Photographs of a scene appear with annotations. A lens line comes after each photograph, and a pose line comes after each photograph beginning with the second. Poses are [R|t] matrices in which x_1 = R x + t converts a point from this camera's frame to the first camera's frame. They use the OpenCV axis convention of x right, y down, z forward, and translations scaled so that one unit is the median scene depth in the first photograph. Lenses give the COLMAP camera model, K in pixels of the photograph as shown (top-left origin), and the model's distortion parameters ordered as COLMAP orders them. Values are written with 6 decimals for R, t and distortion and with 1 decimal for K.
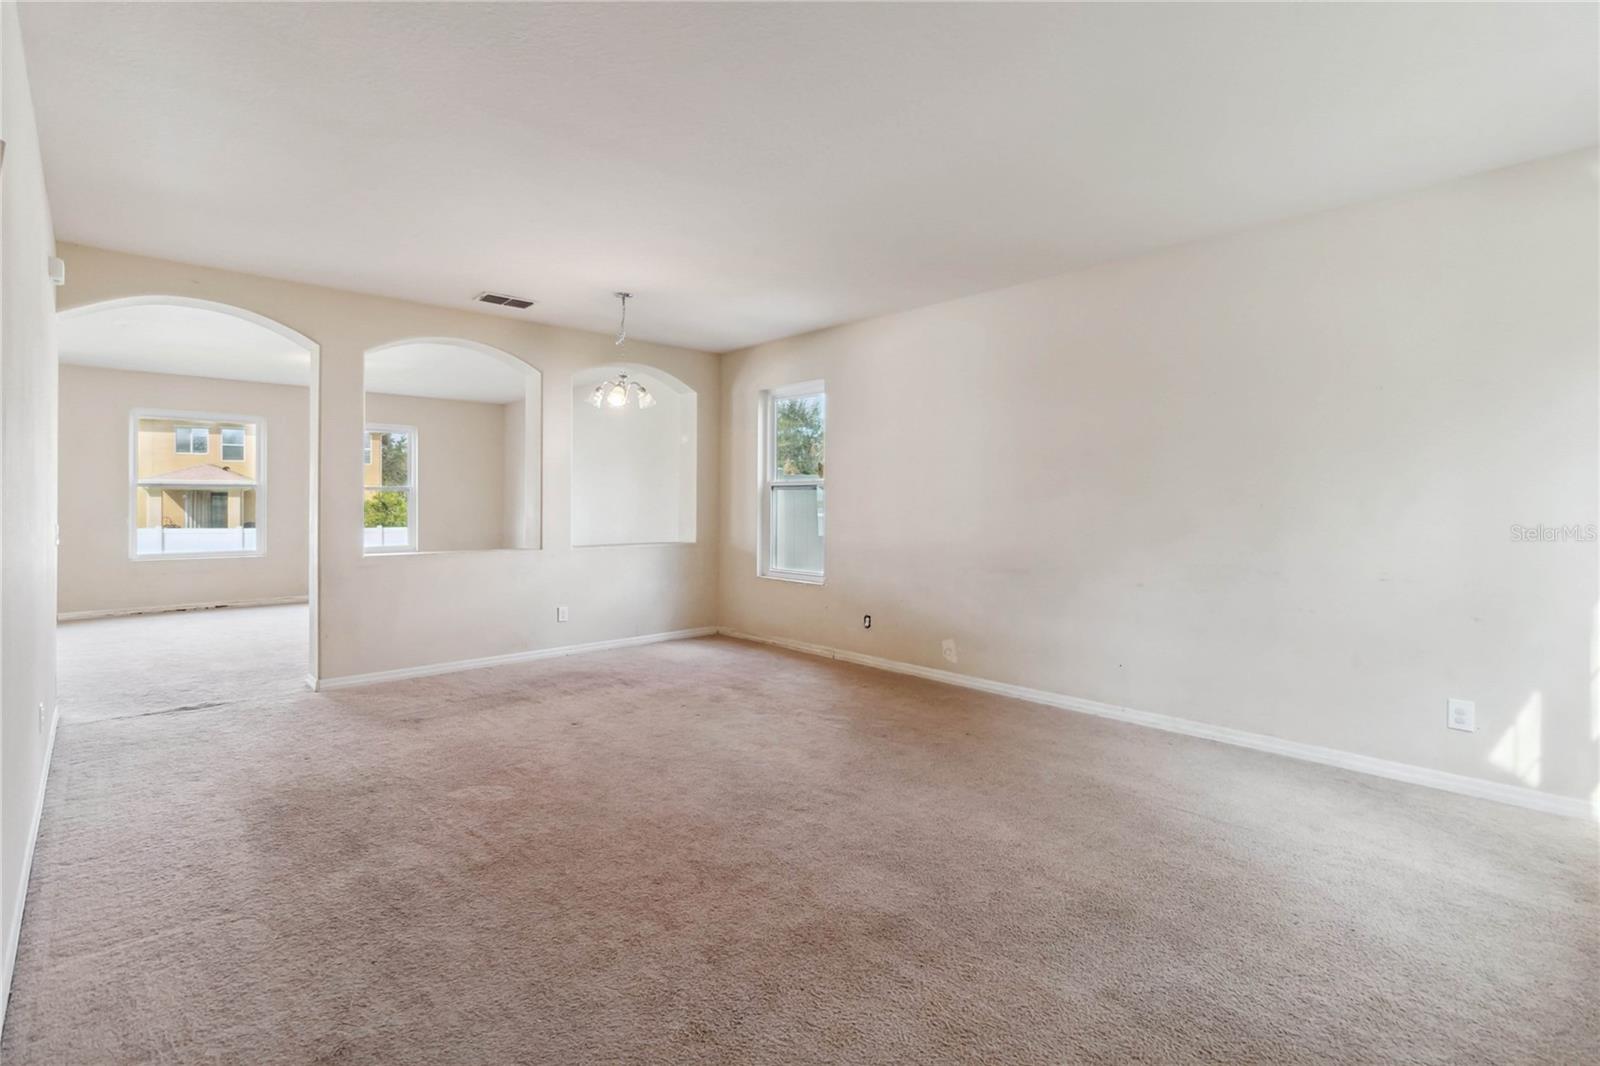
lens RADIAL K [[758.1, 0, 805.5], [0, 758.1, 490.4], [0, 0, 1]] dist [0.003290, 0.000296]
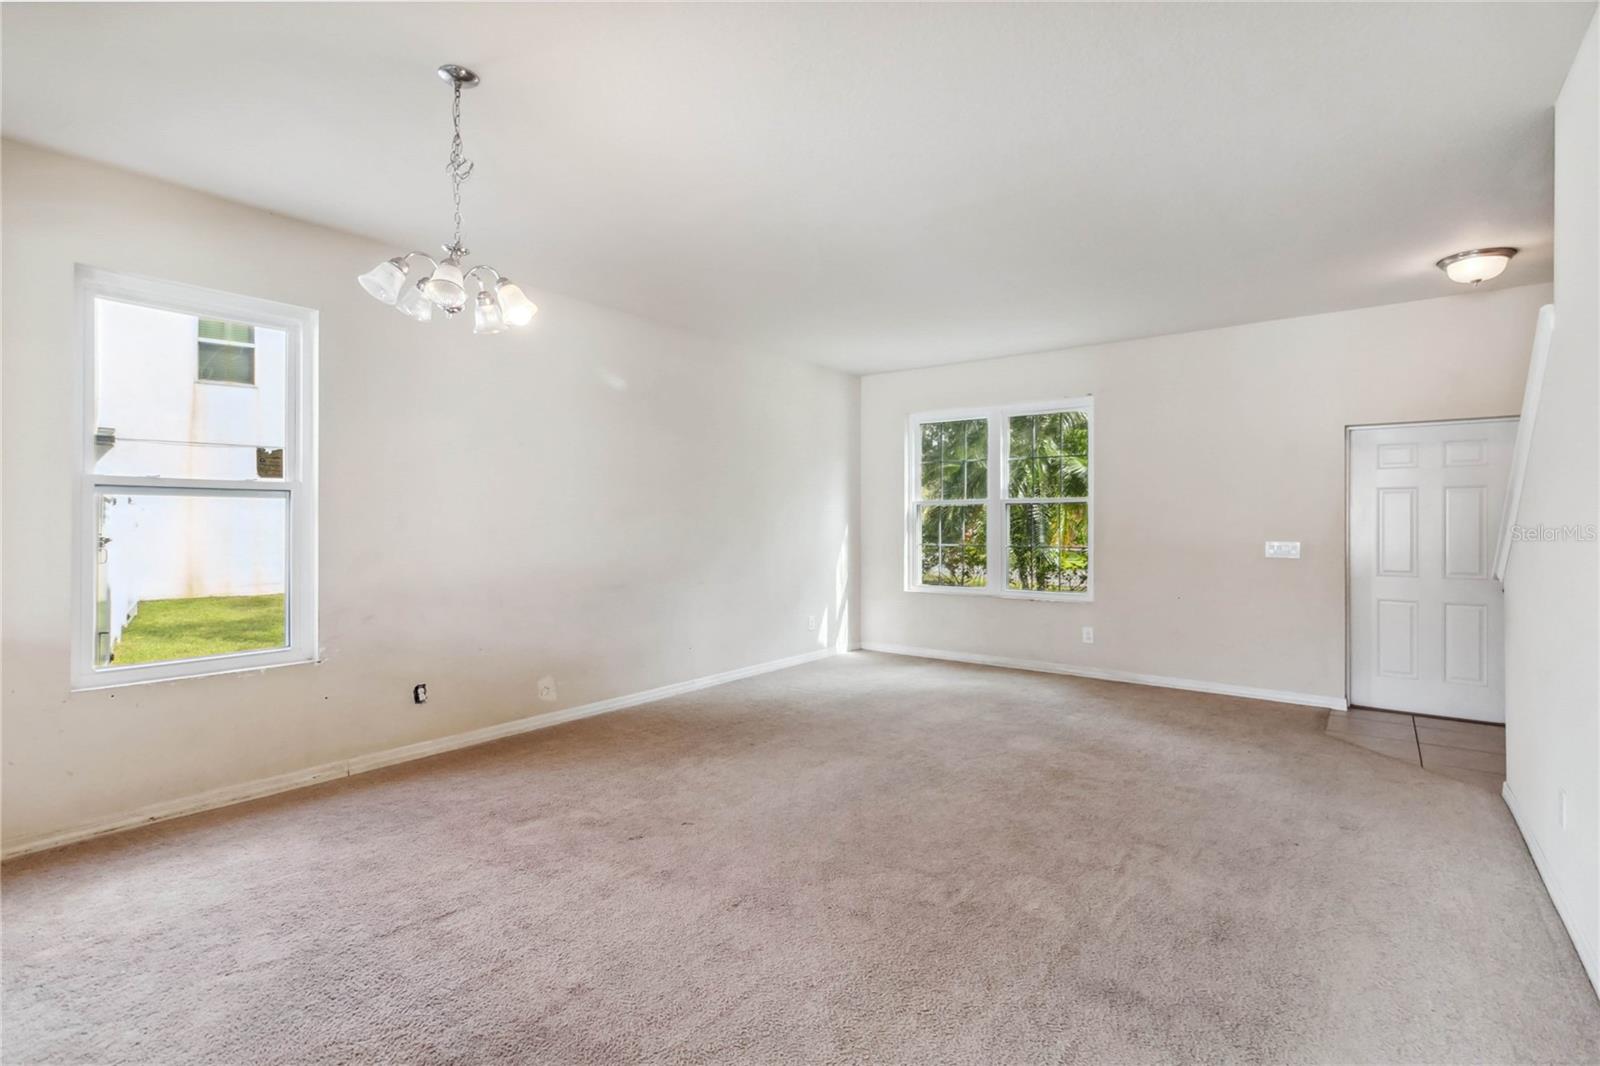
lens RADIAL K [[746.7, 0, 802.4], [0, 746.7, 510.5], [0, 0, 1]] dist [-0.000380, 0.000788]
pose [[-0.158867, 0.007717, 0.987270, -0.741590], [-0.017713, 0.999786, -0.010665, 0.006023], [-0.987141, -0.019182, -0.158696, 0.870770]]
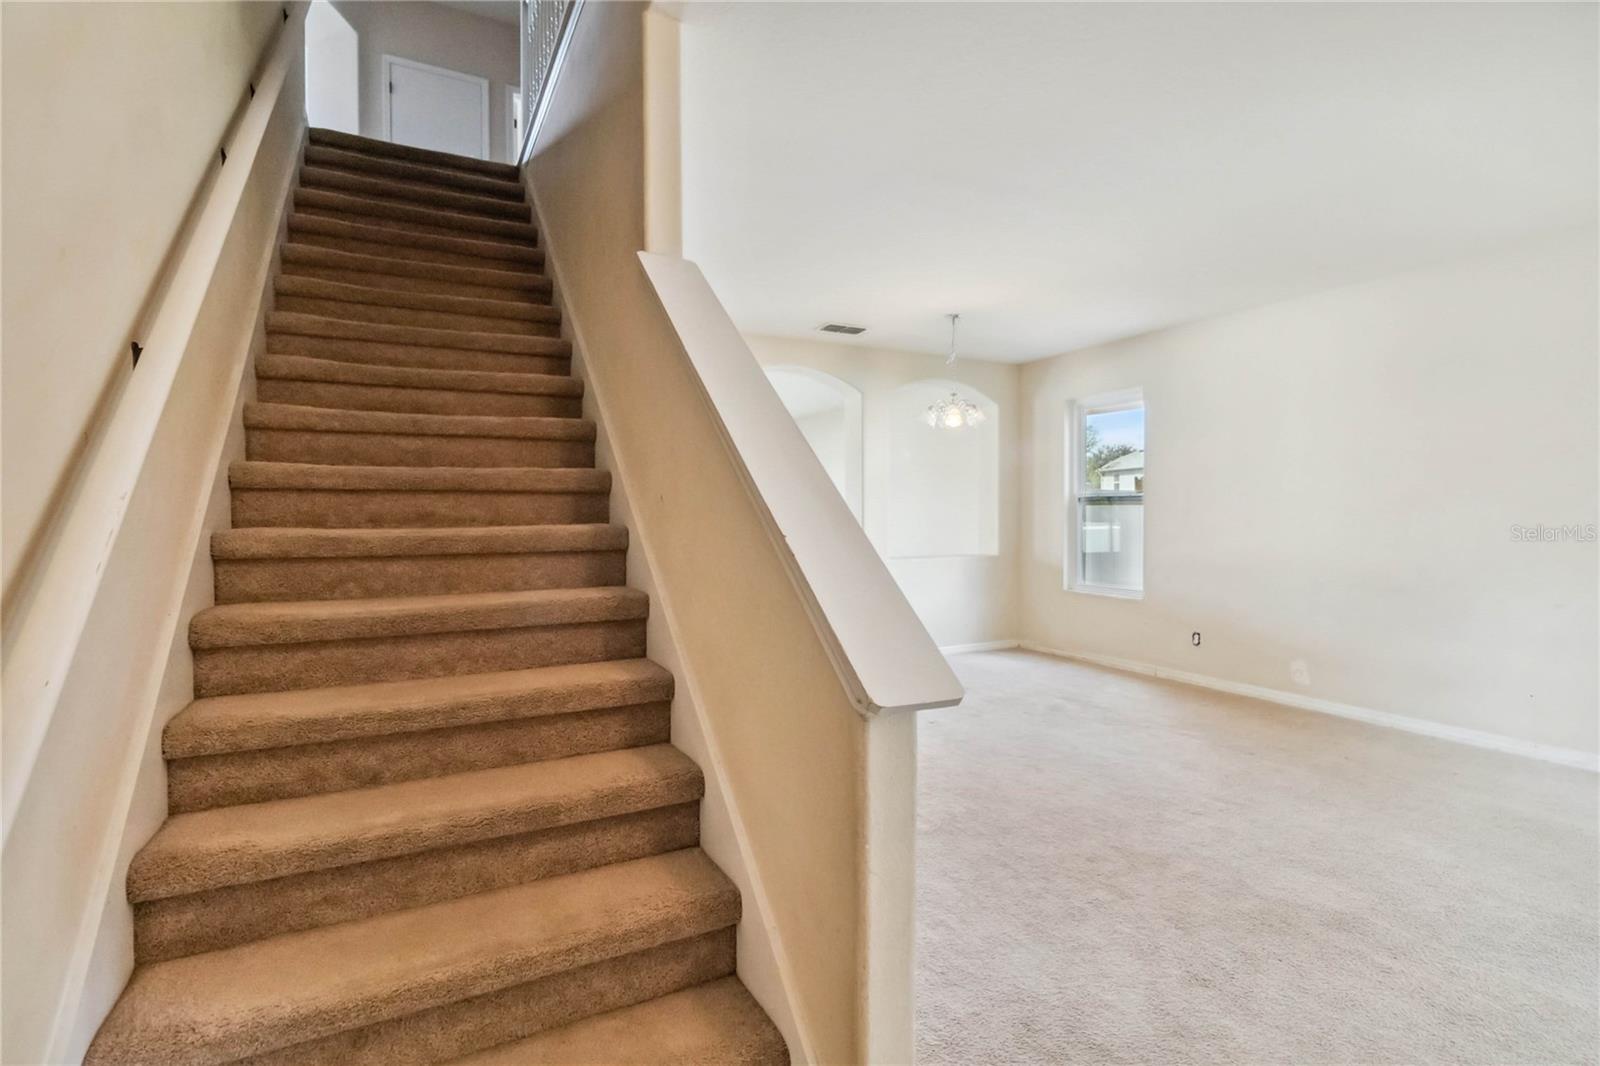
lens RADIAL K [[797.8, 0, 825.2], [0, 797.8, 521.9], [0, 0, 1]] dist [0.002683, 0.000962]
pose [[0.967585, -0.001357, -0.252542, -0.132444], [0.008160, 0.999631, 0.025890, -0.006251], [0.252414, -0.027112, 0.967239, -0.103984]]
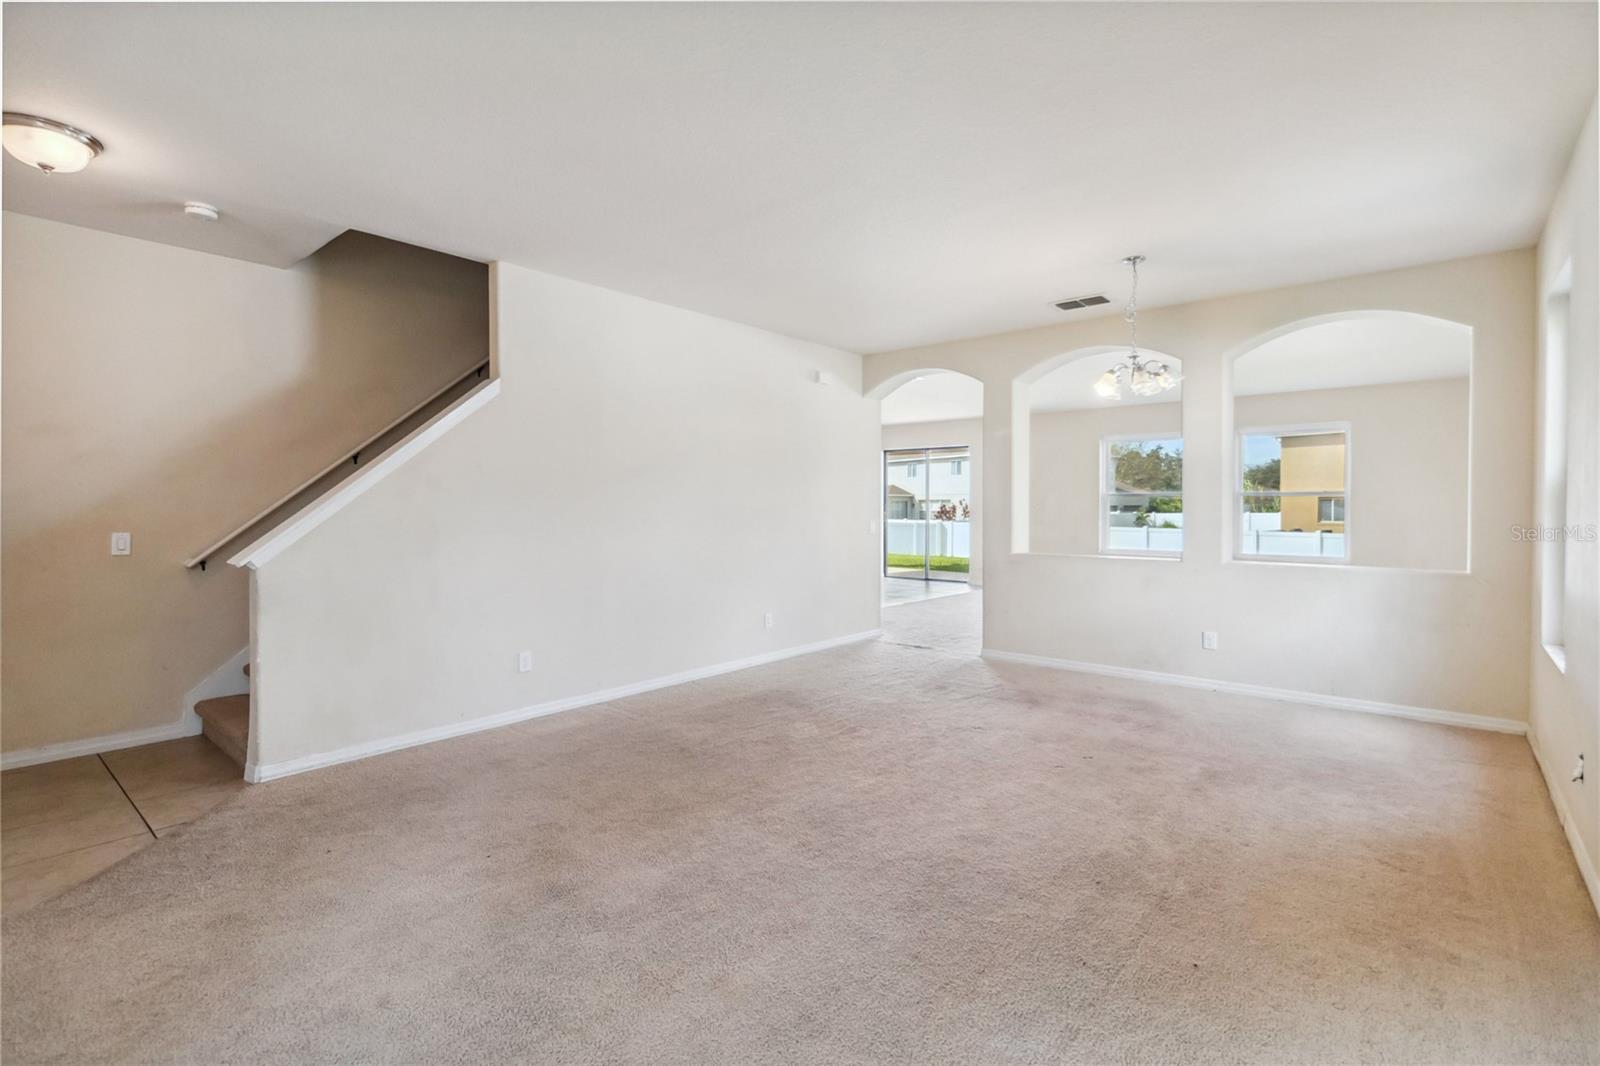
lens RADIAL K [[746.7, 0, 802.4], [0, 746.7, 510.5], [0, 0, 1]] dist [-0.000380, 0.000788]
pose [[0.099860, 0.002406, -0.994999, 0.532223], [0.015213, 0.999876, 0.003945, 0.009604], [0.994885, -0.015531, 0.099811, 0.543995]]
